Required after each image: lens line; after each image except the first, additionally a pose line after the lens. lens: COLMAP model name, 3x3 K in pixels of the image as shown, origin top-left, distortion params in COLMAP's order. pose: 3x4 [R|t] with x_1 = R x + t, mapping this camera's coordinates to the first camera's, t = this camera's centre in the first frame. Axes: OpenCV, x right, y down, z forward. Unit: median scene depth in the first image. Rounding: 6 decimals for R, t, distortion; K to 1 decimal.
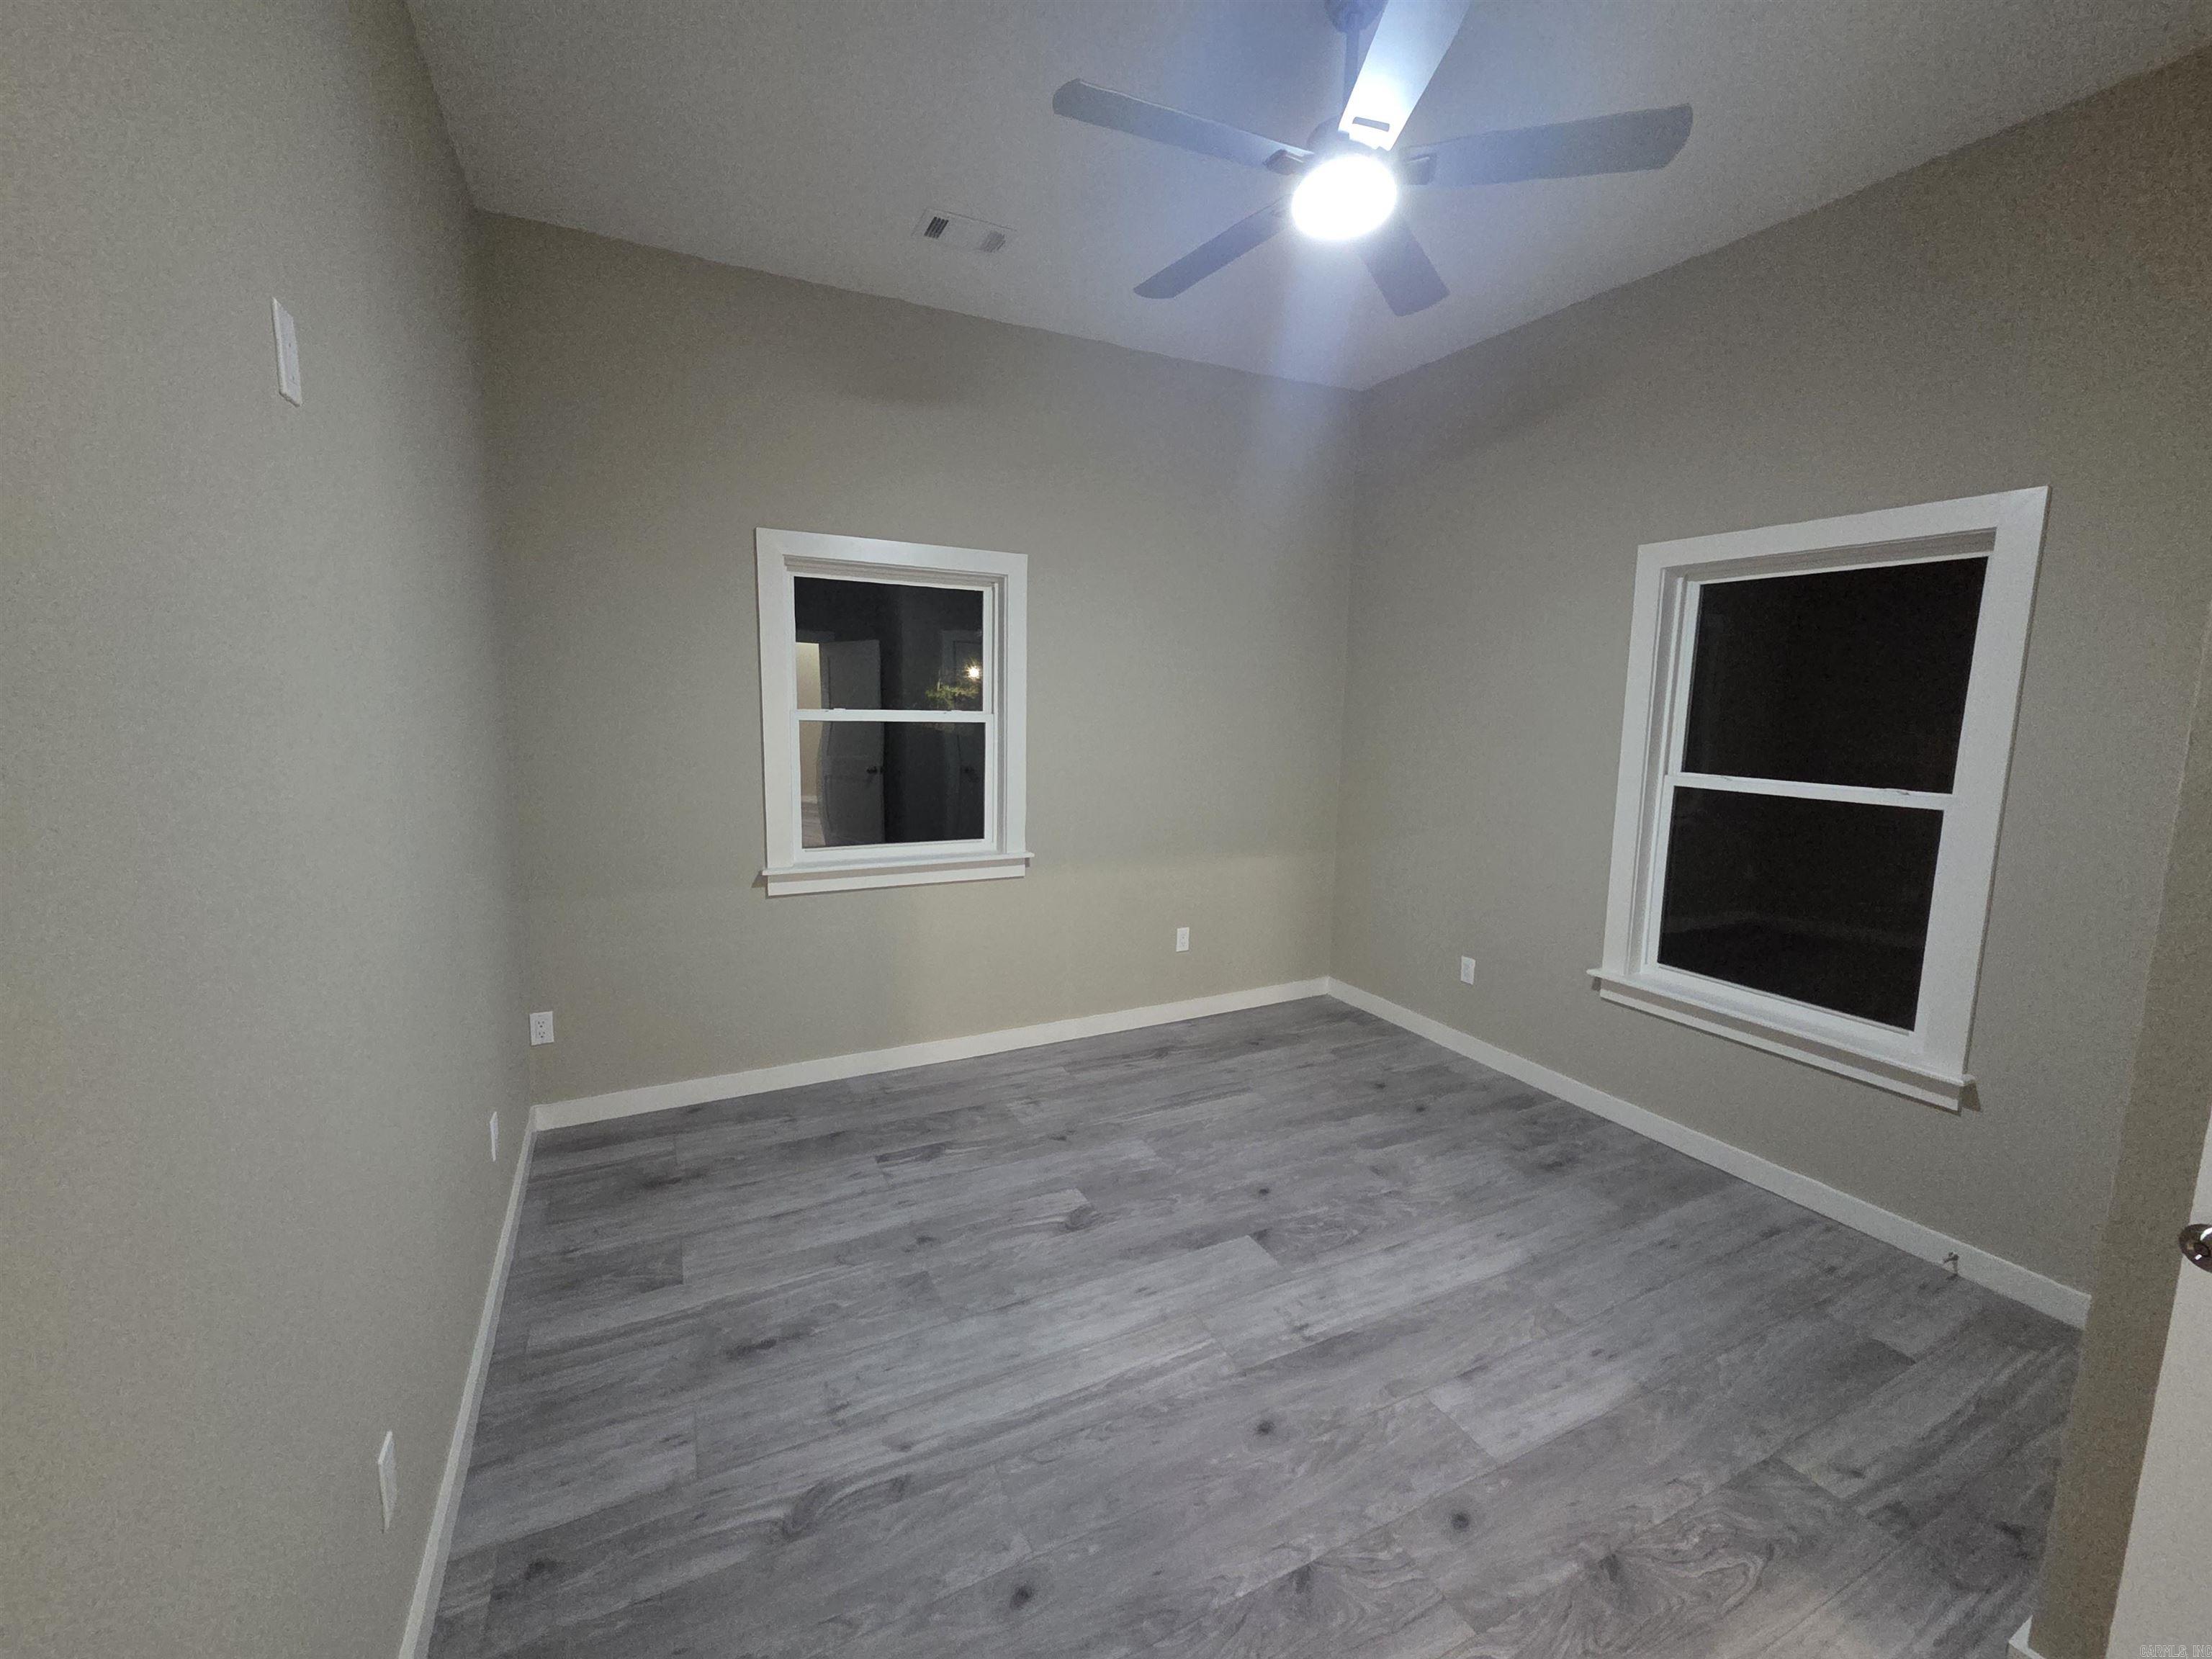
lens RADIAL K [[909.9, 0, 1107.1], [0, 909.9, 820.7], [0, 0, 1]] dist [-0.000339, 0.000054]
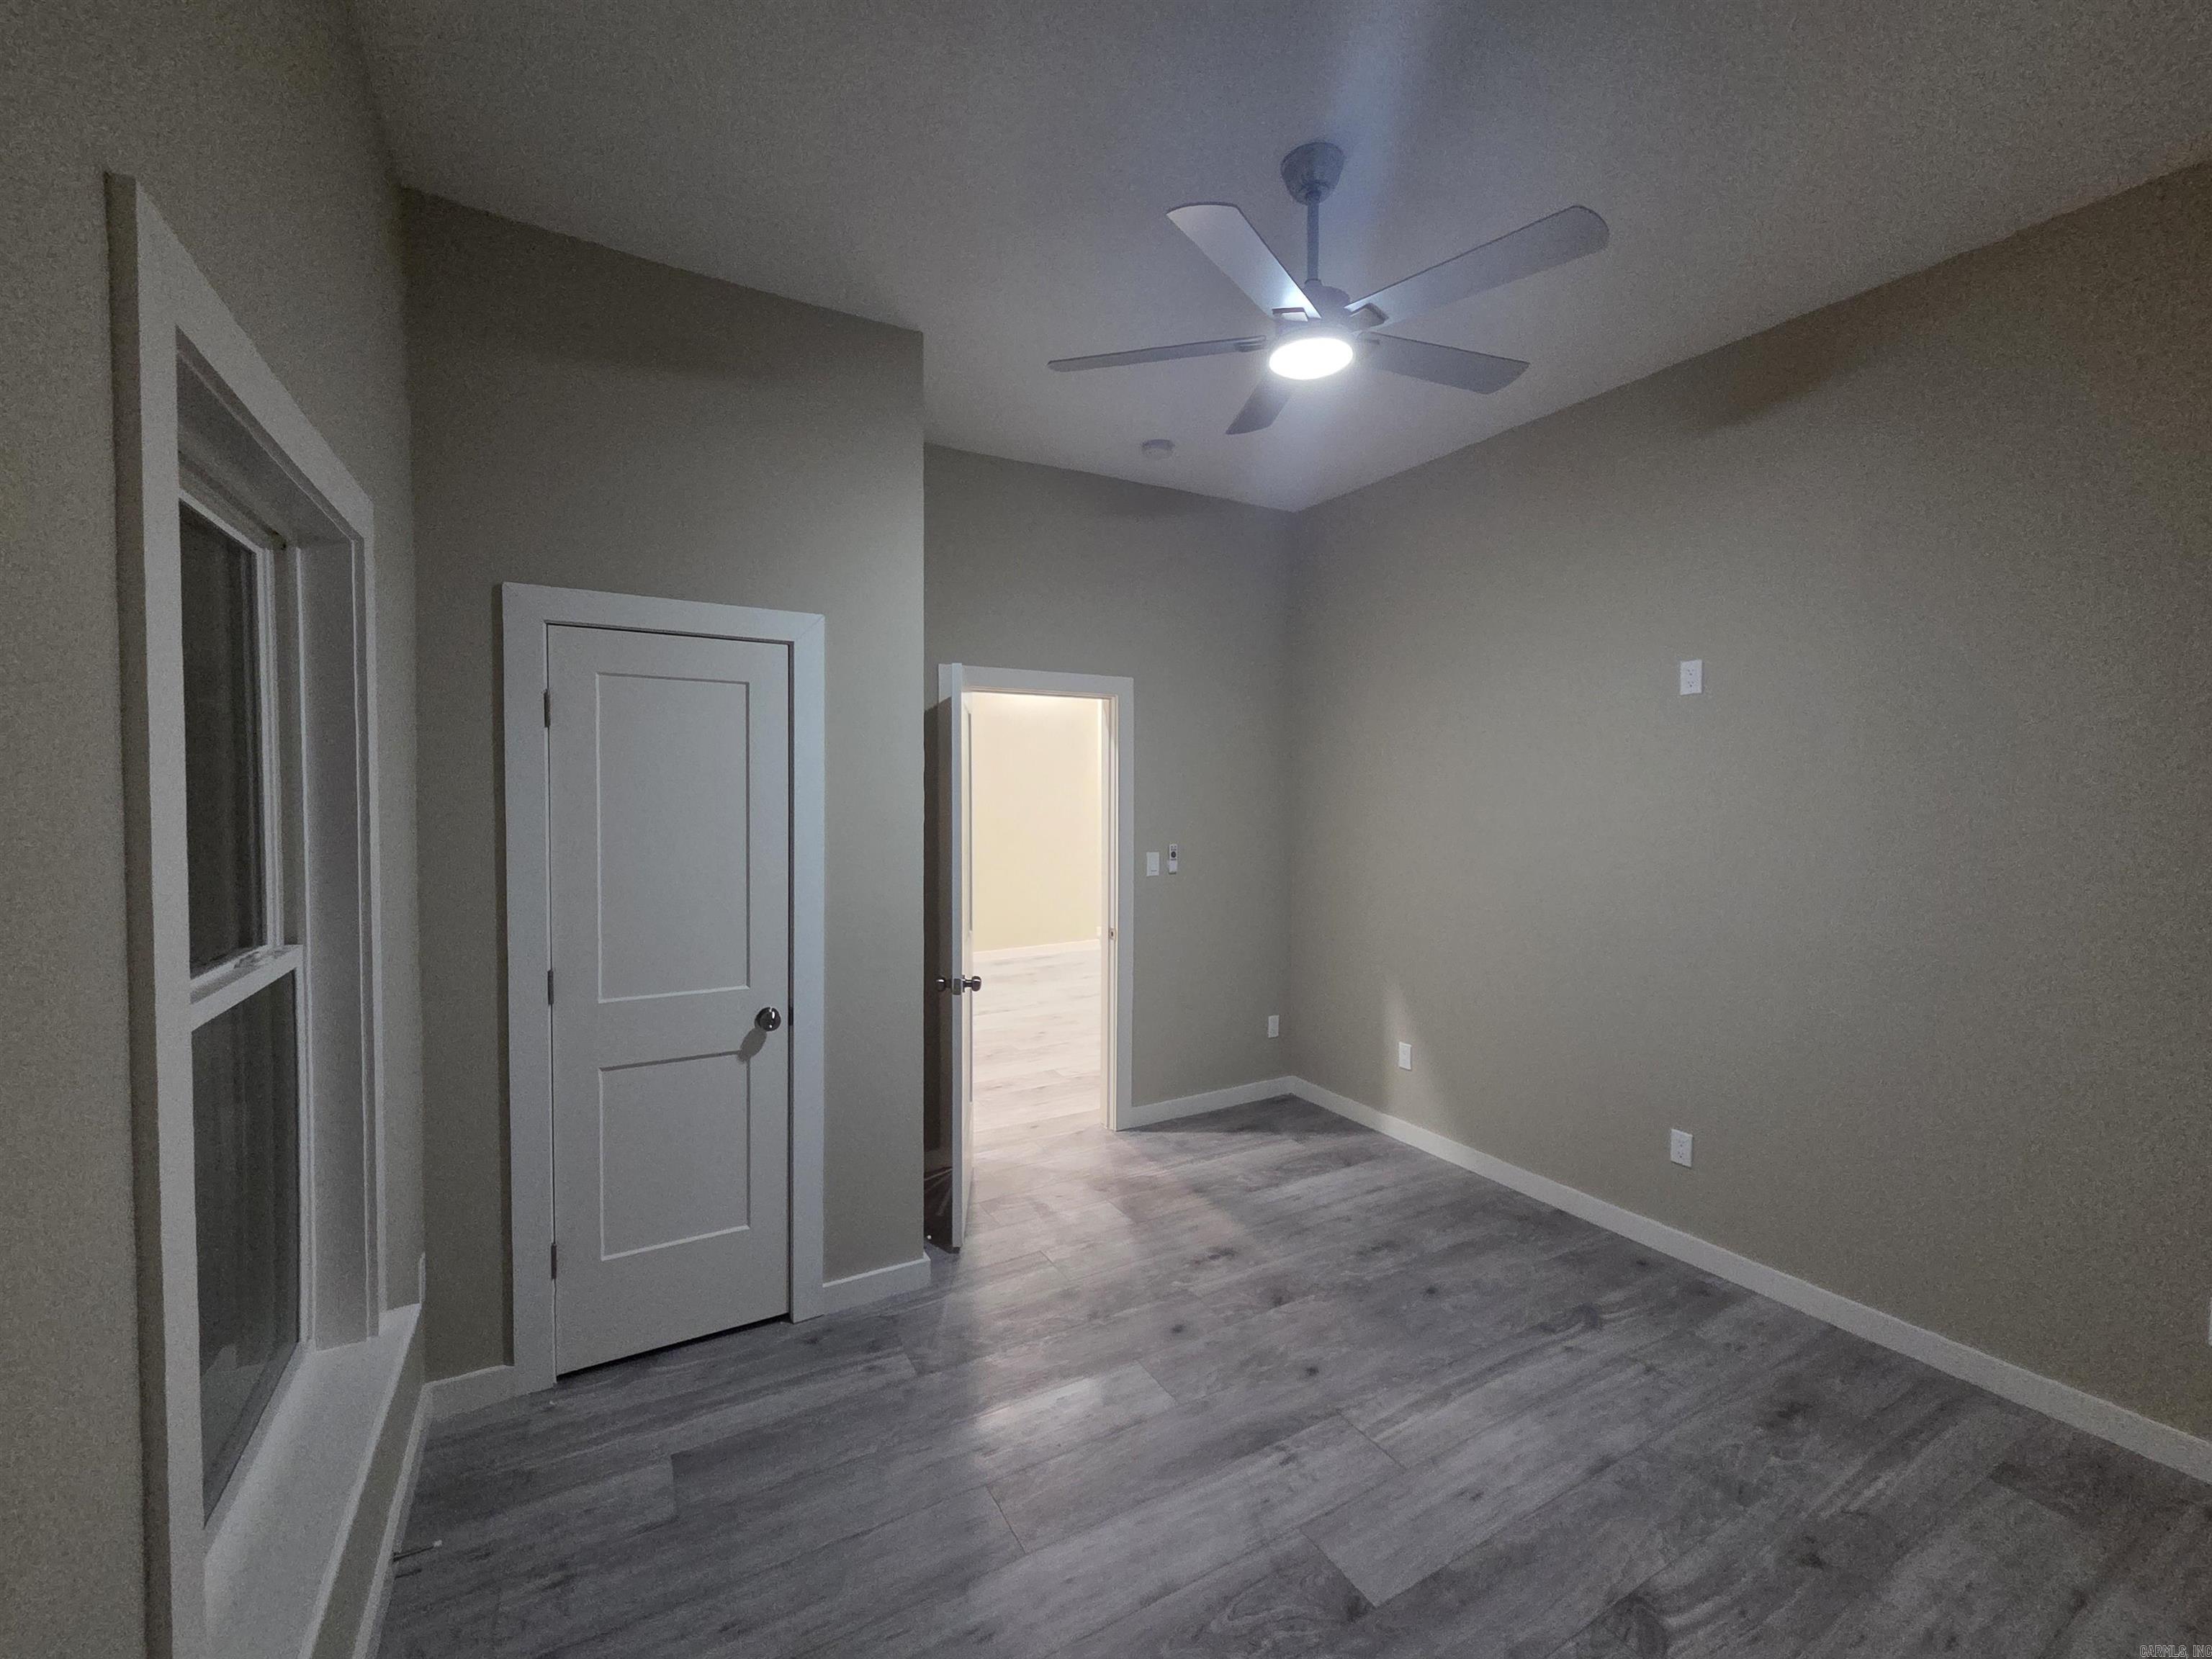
lens RADIAL K [[909.9, 0, 1107.1], [0, 909.9, 820.7], [0, 0, 1]] dist [-0.000339, 0.000054]
pose [[-0.998394, -0.018729, -0.053474, 0.464820], [-0.027319, 0.985959, 0.164736, -0.251678], [0.049637, 0.165932, -0.984887, 1.813159]]
